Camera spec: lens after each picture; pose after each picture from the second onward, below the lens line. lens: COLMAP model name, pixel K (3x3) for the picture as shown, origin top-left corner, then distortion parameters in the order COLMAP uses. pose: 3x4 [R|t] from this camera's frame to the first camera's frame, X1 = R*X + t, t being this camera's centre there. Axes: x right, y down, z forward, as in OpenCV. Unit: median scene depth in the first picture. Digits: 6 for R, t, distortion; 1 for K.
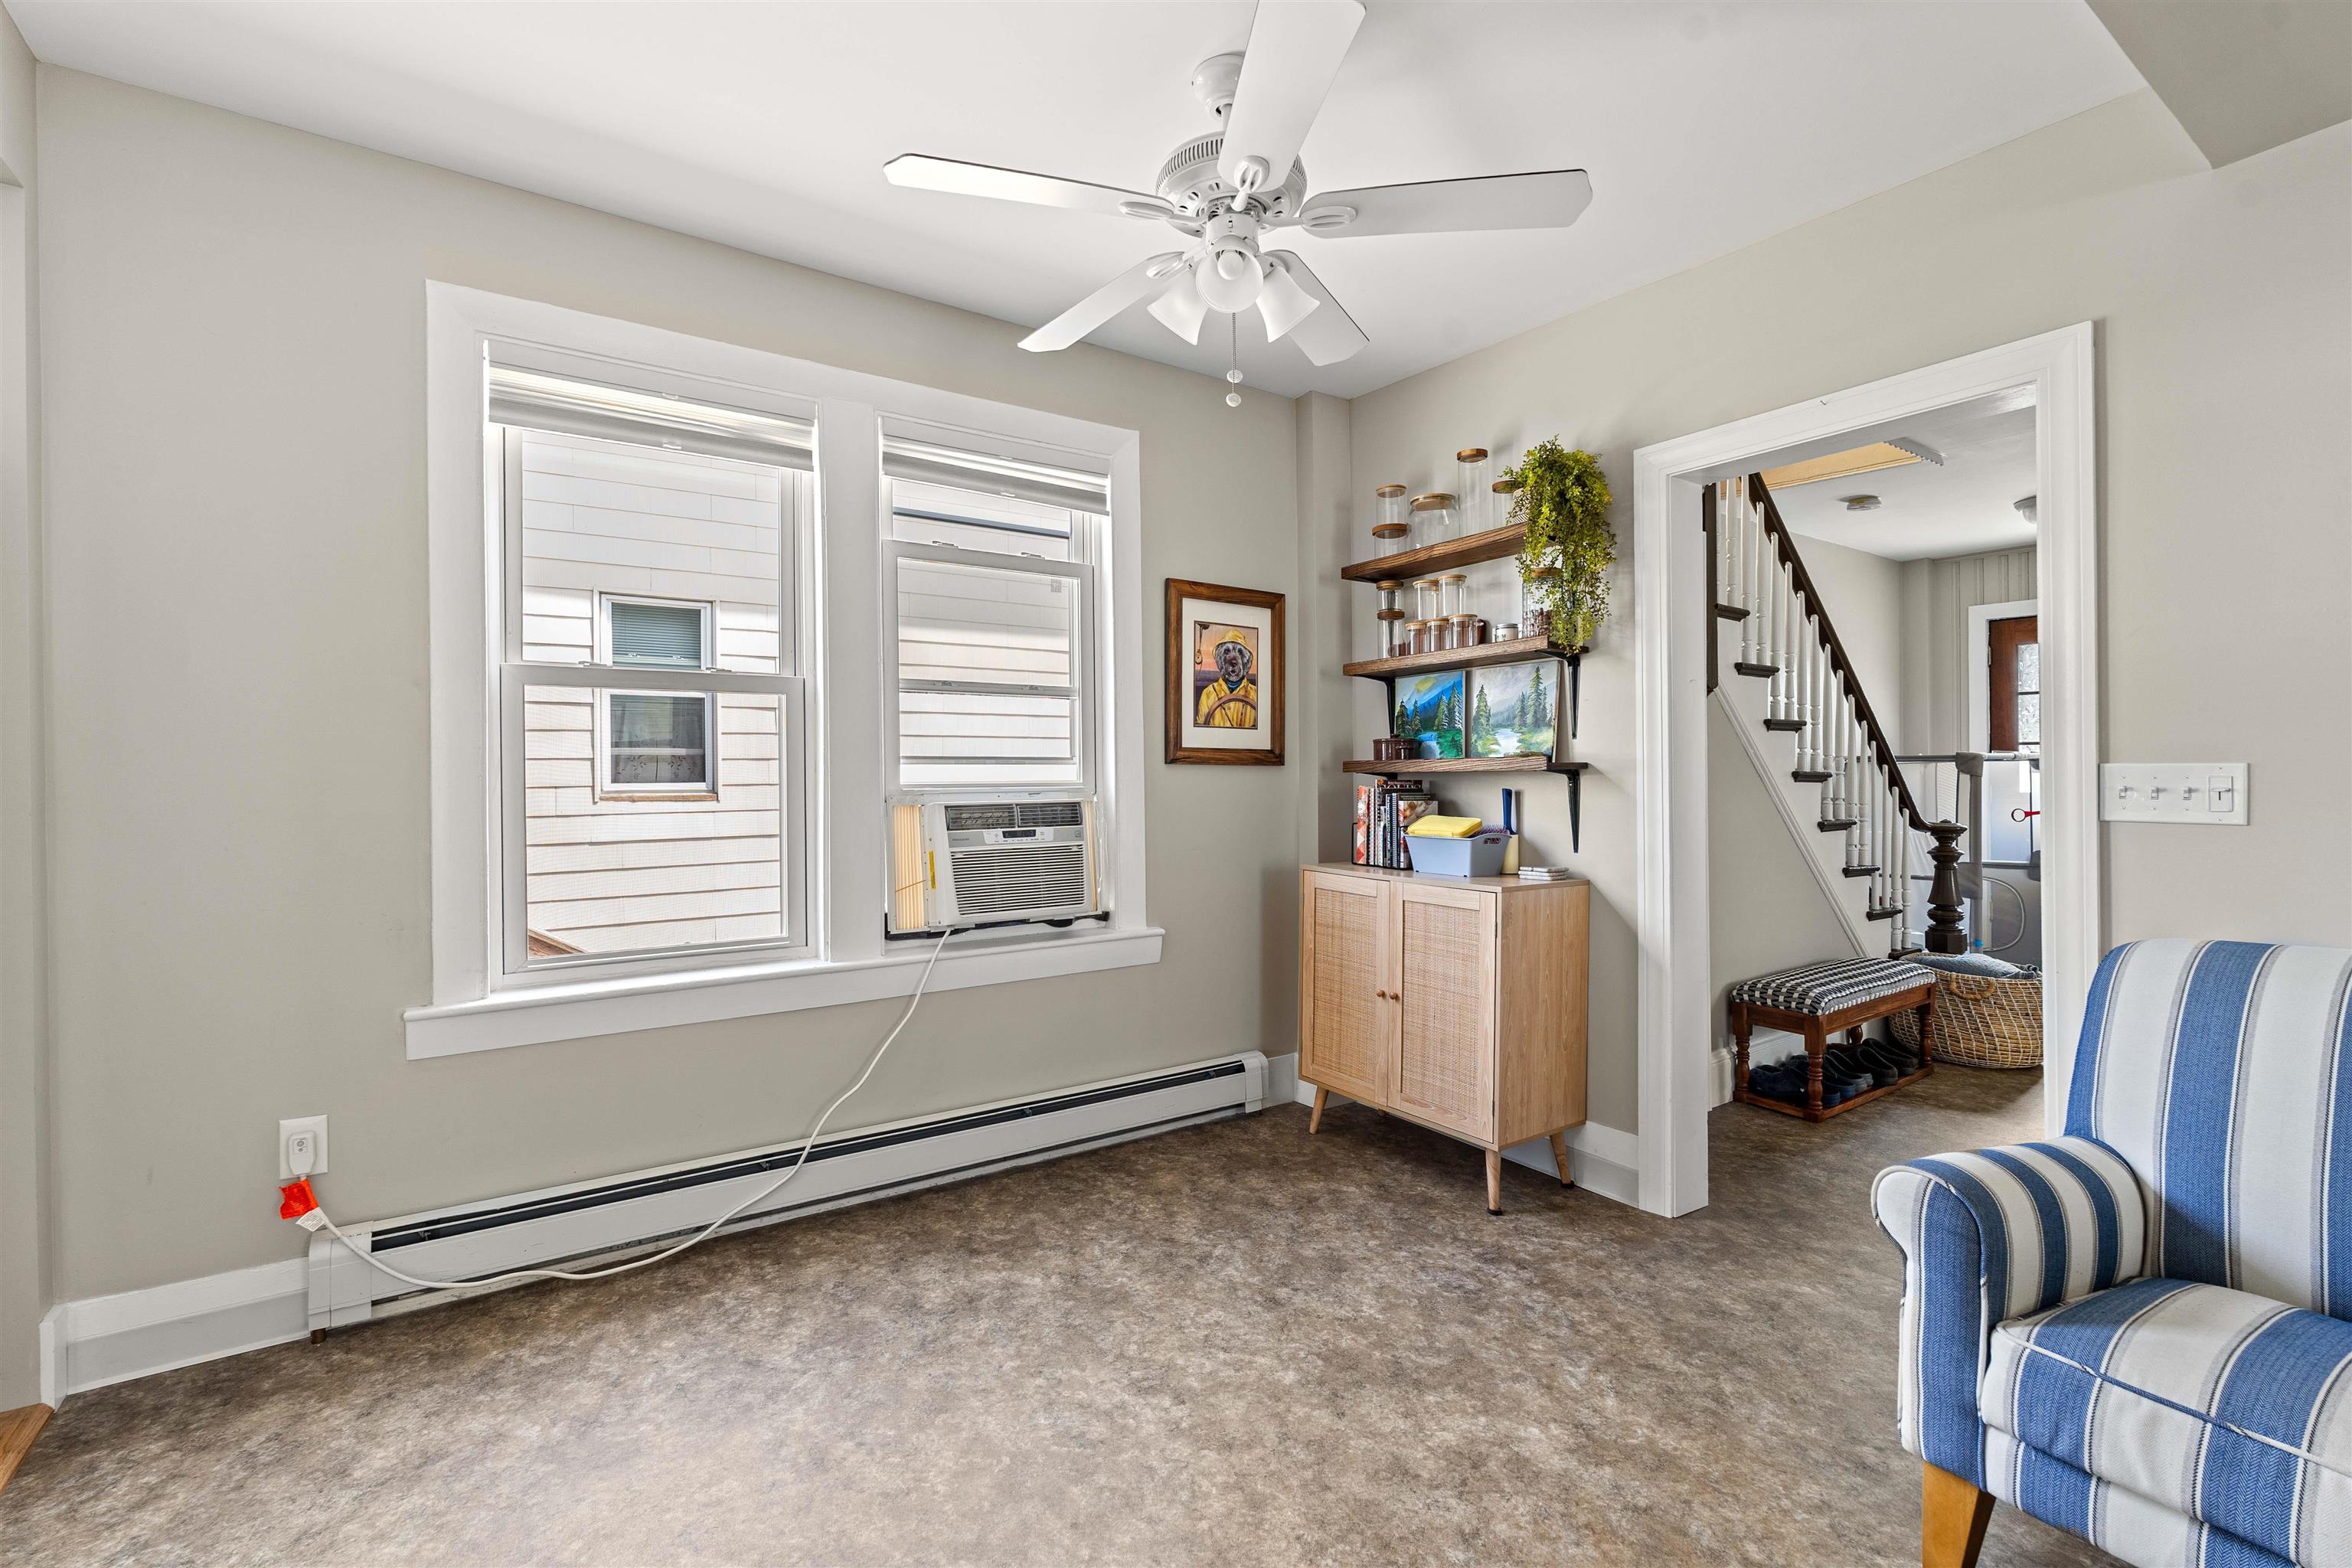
lens RADIAL K [[1049.9, 0, 1179.7], [0, 1049.9, 777.3], [0, 0, 1]] dist [-0.004100, 0.000156]
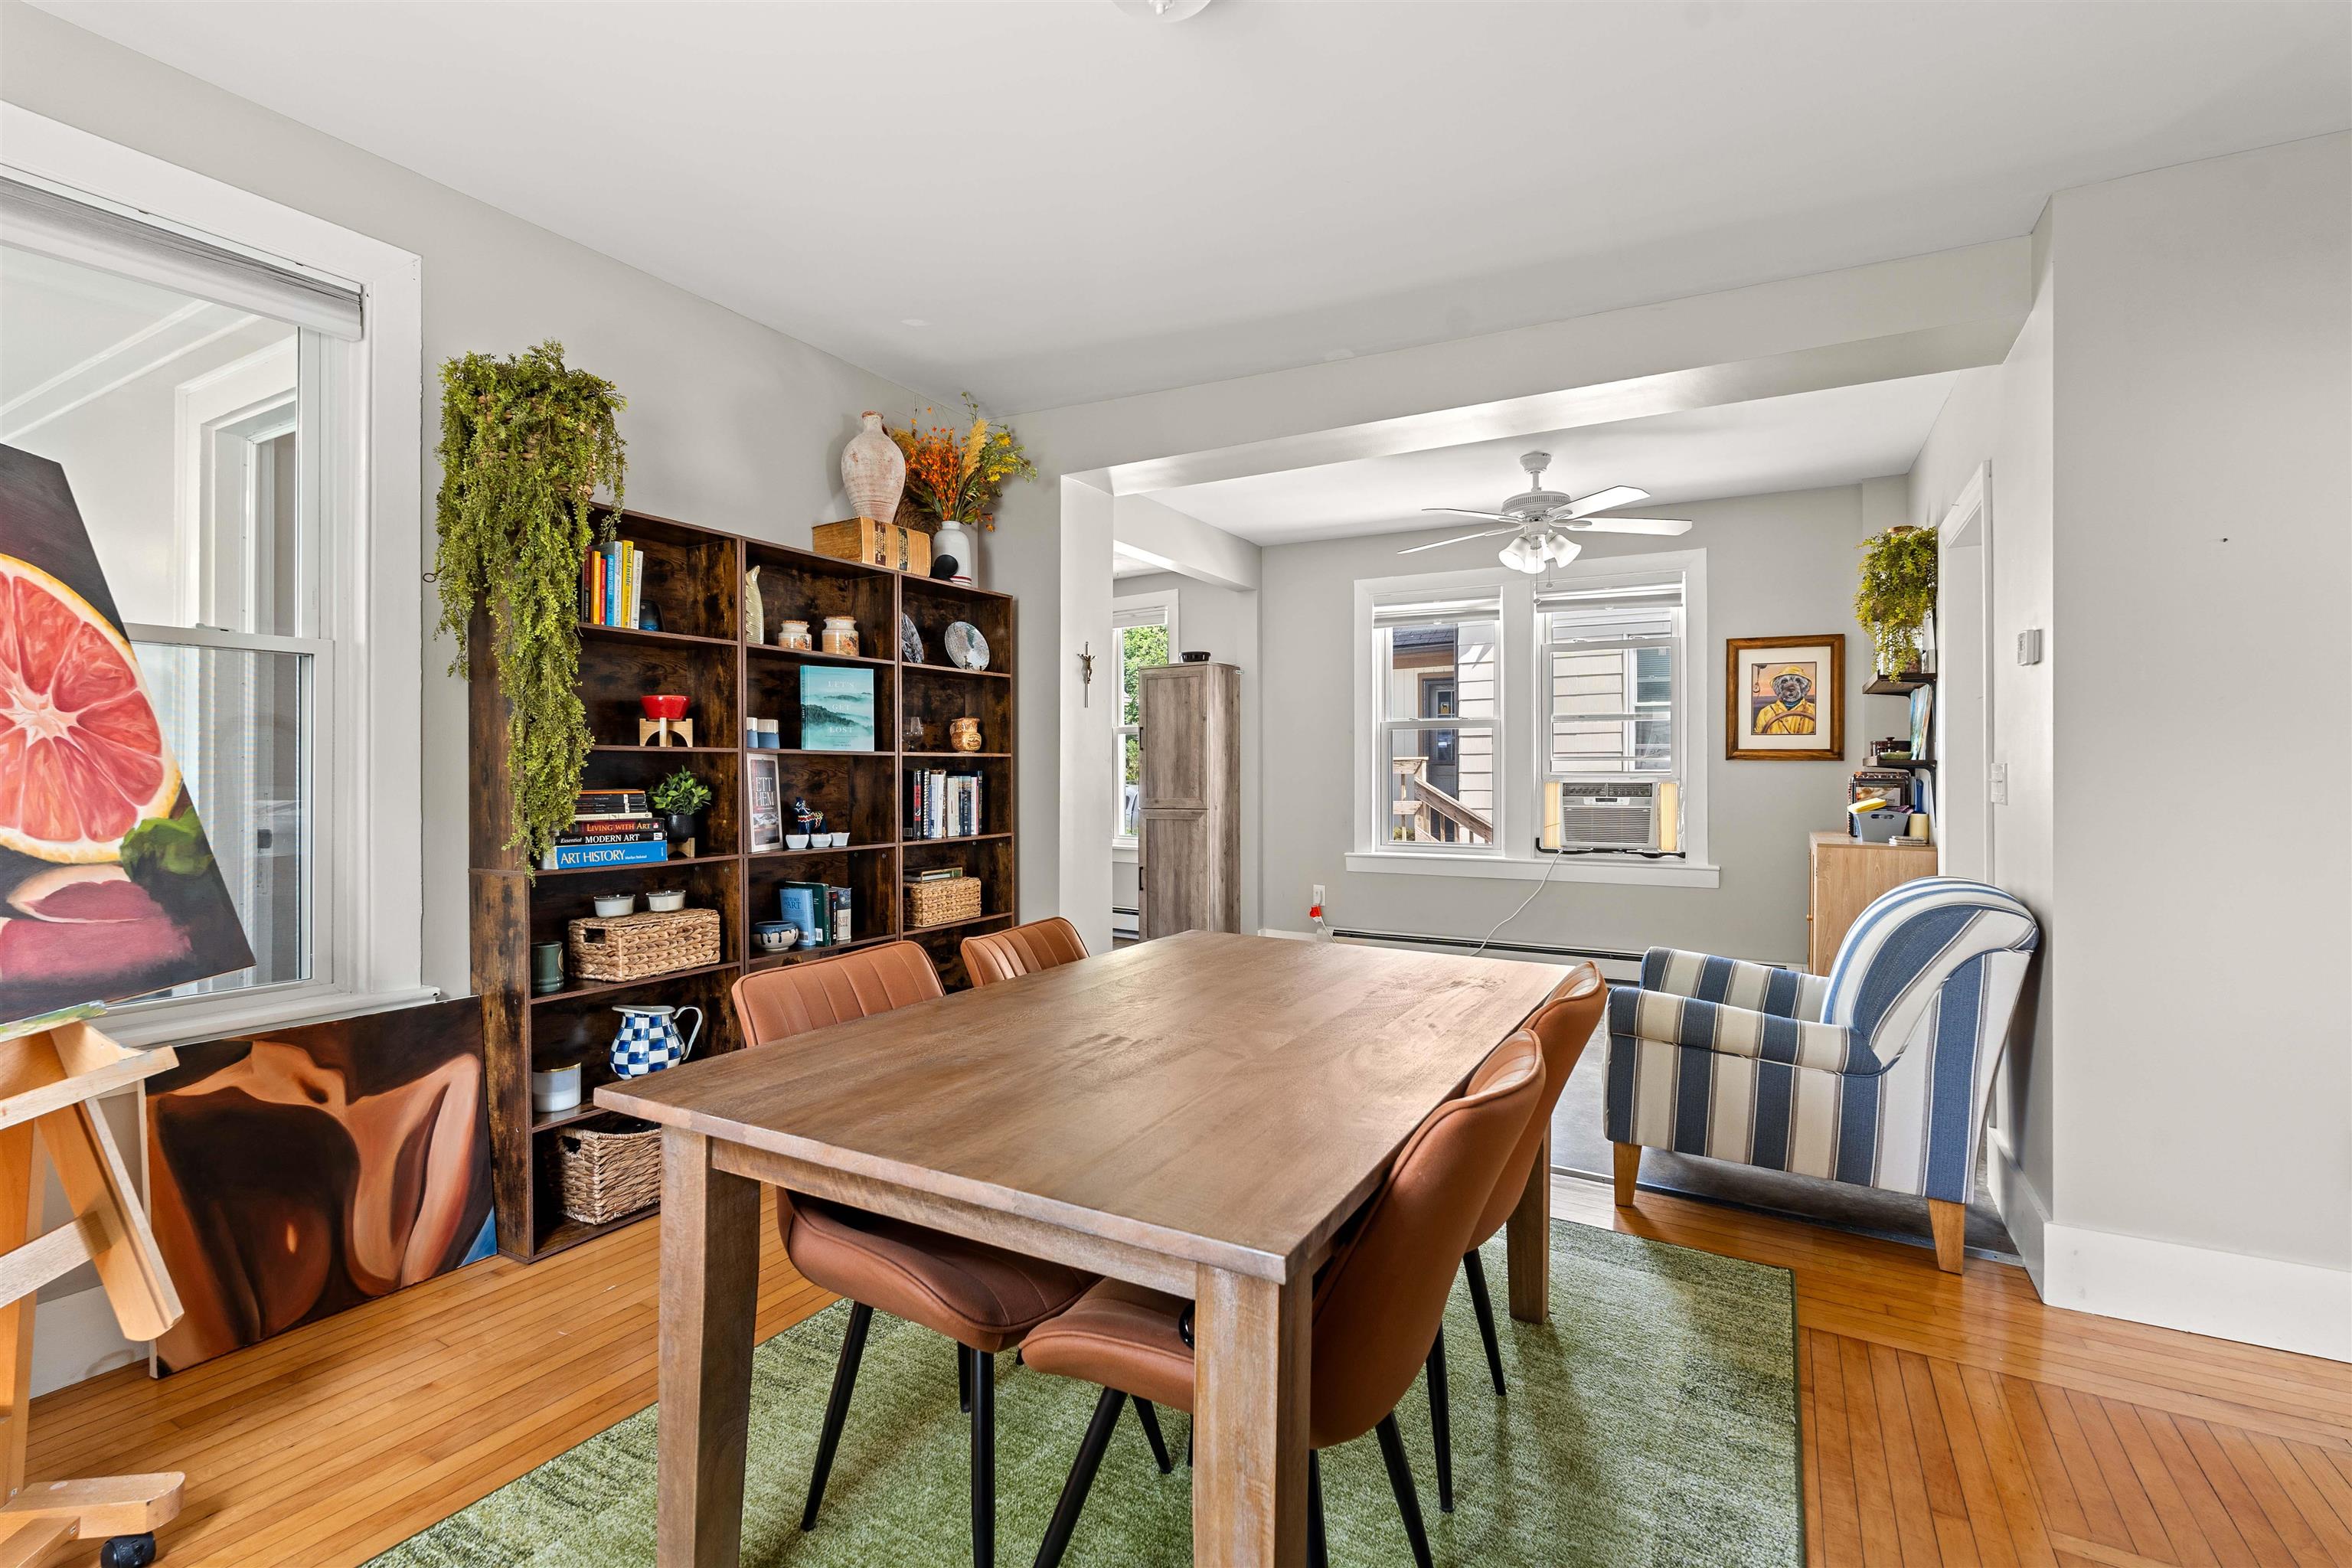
lens RADIAL K [[1049.9, 0, 1179.1], [0, 1049.9, 773.1], [0, 0, 1]] dist [-0.004100, 0.000156]
pose [[0.436406, 0.009443, -0.899700, 1.044632], [-0.004704, 0.999955, 0.008214, -0.002460], [0.899738, 0.000648, 0.436431, -0.397783]]
